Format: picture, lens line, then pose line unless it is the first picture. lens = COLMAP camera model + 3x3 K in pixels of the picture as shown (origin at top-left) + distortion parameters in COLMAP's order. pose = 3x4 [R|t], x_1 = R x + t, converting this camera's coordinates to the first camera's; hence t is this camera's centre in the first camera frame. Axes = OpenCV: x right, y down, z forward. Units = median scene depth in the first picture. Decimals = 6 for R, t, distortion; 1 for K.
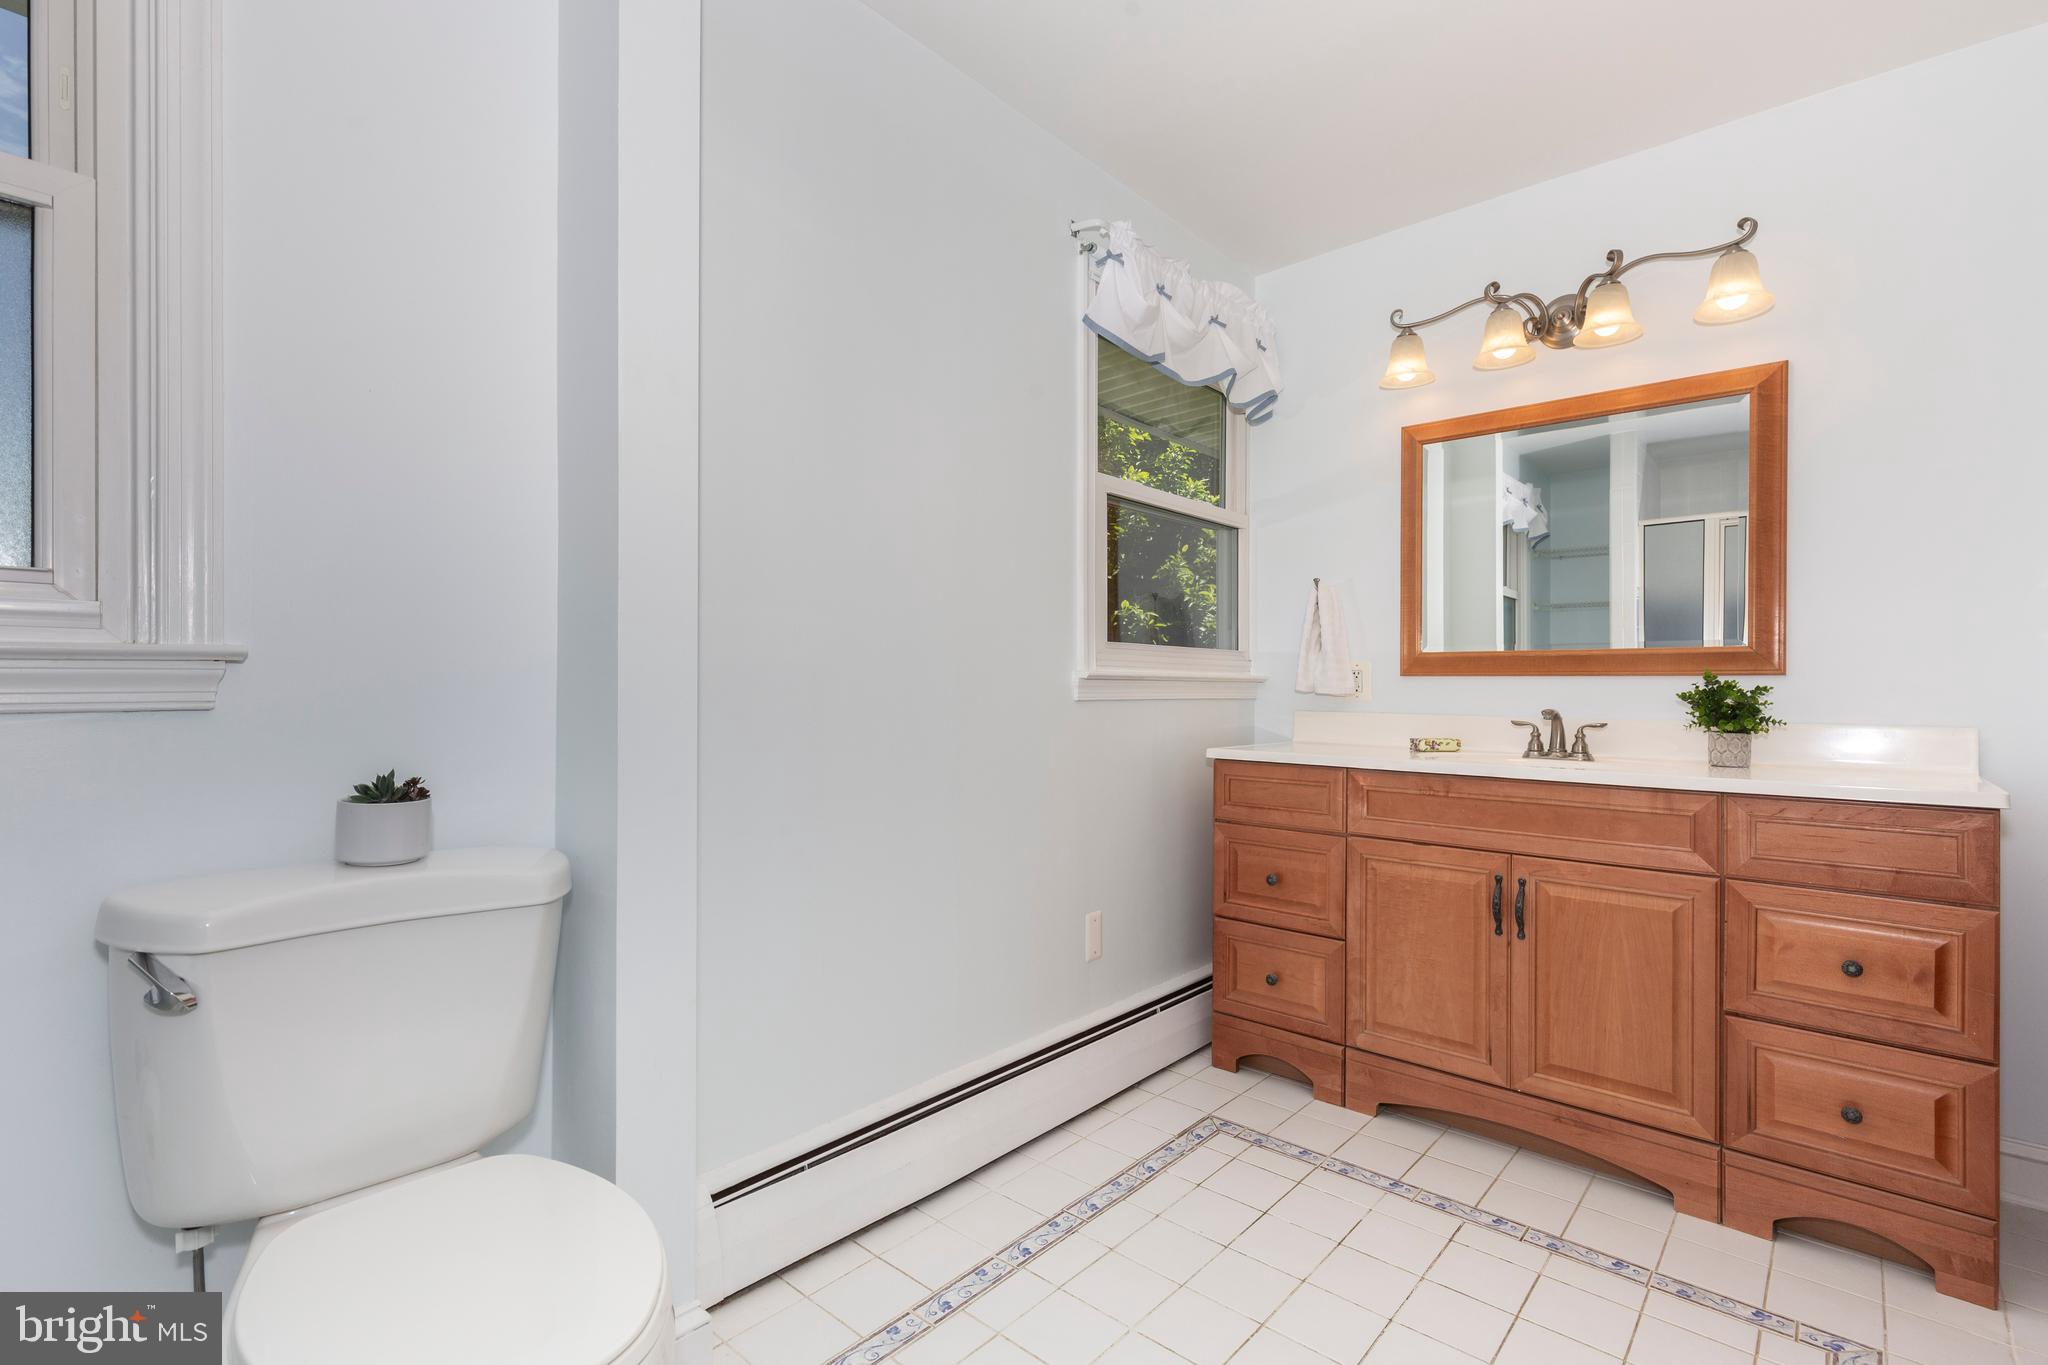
lens RADIAL K [[927.4, 0, 1005.2], [0, 927.4, 686.2], [0, 0, 1]] dist [0.007169, 0.000044]
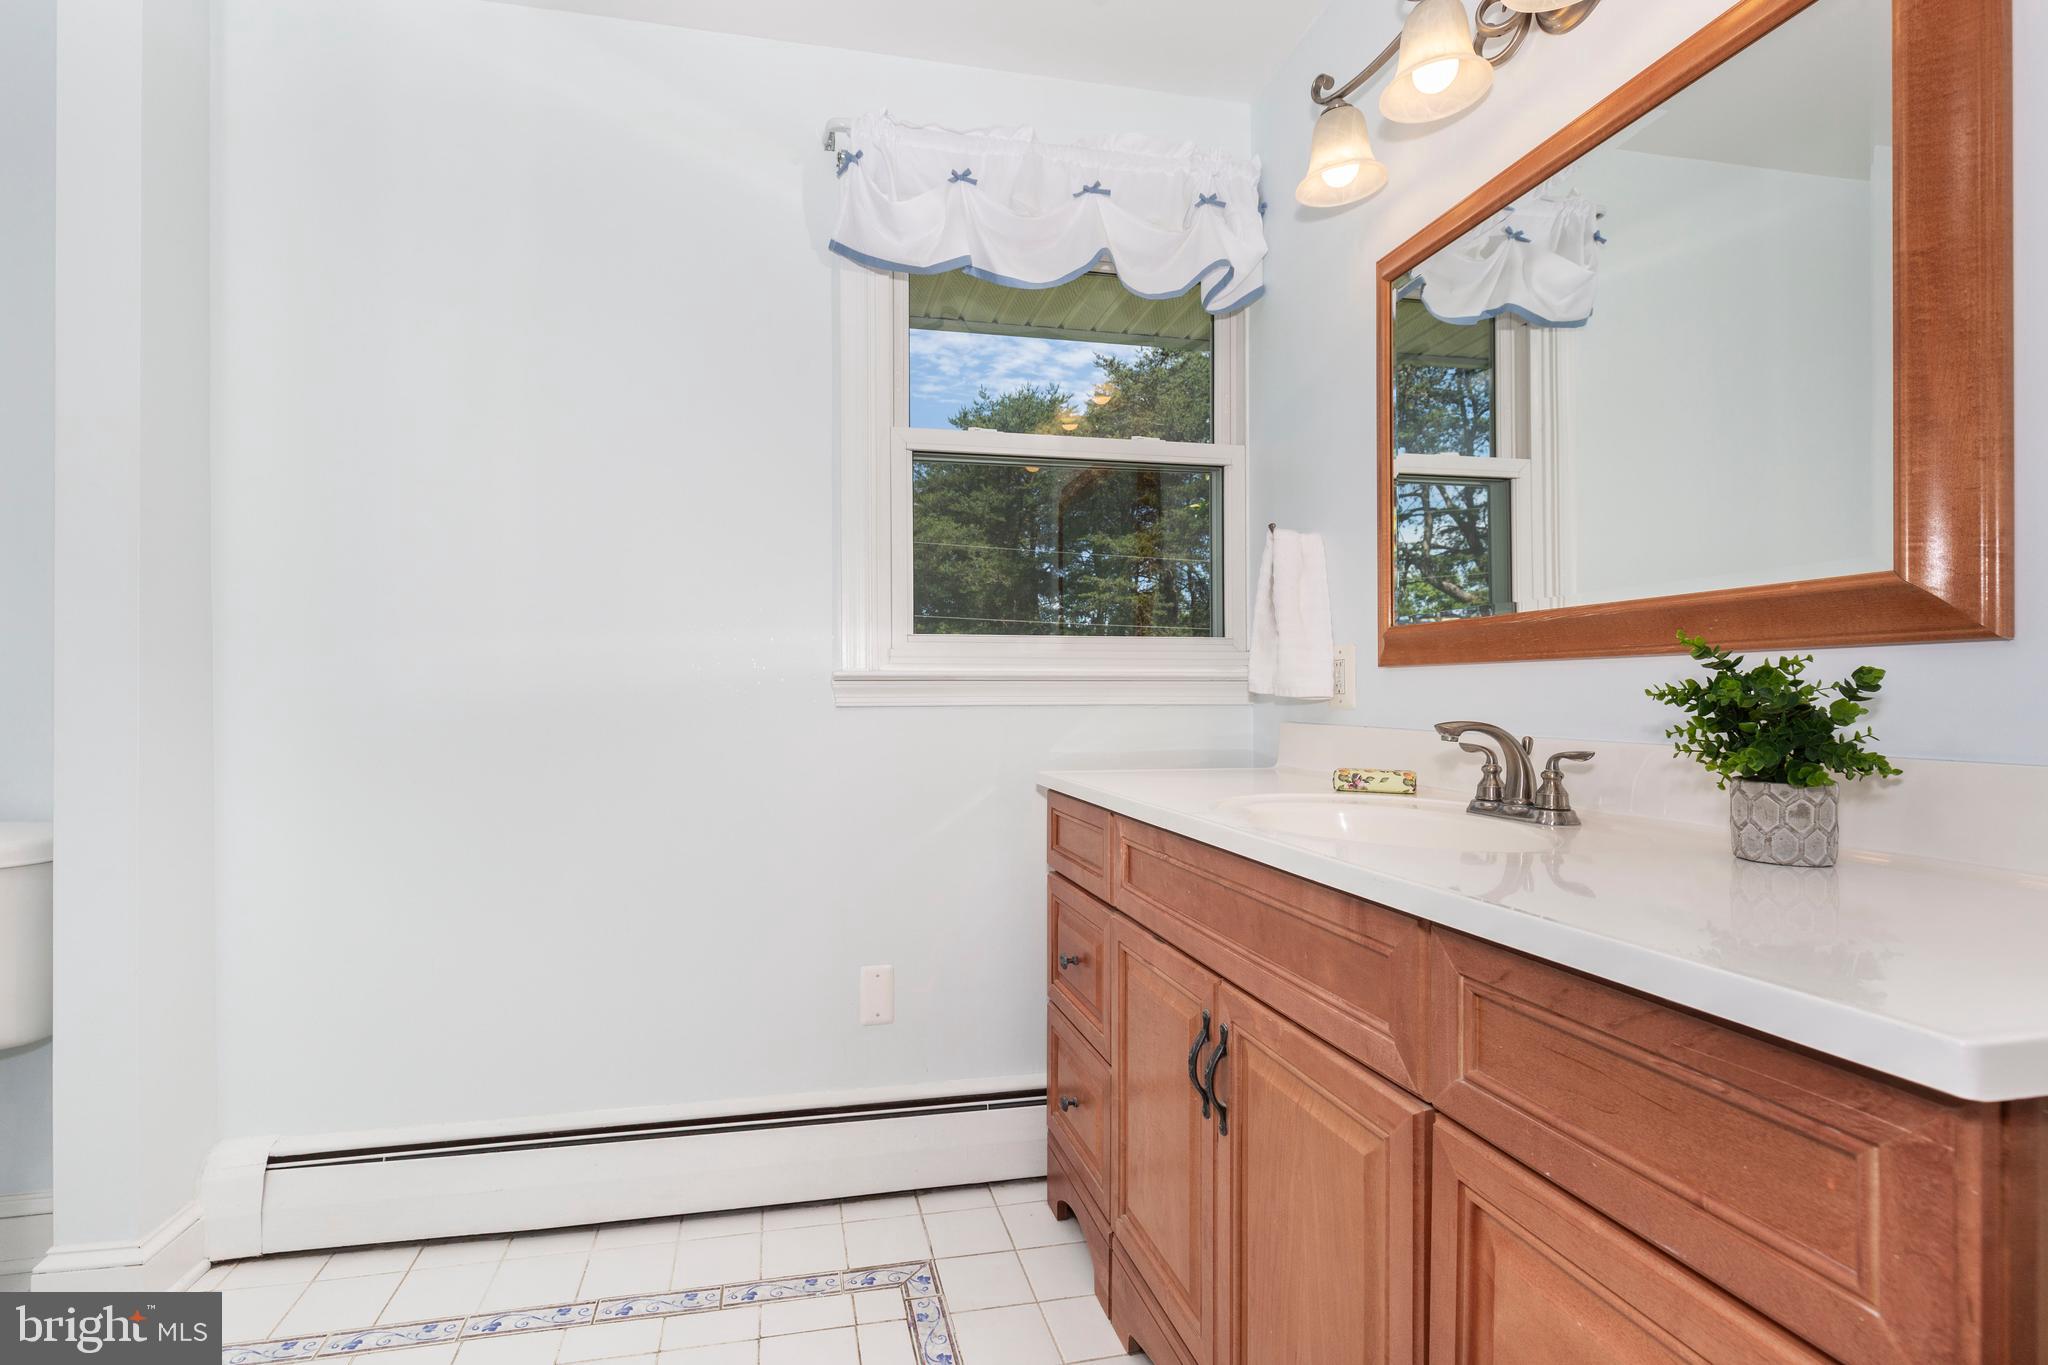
lens RADIAL K [[927.4, 0, 1017.3], [0, 927.4, 693.9], [0, 0, 1]] dist [0.007169, 0.000044]
pose [[0.804423, -0.007990, -0.594004, 0.688924], [0.006833, 0.999968, -0.004198, 0.009142], [0.594018, -0.000682, 0.804451, 0.419600]]
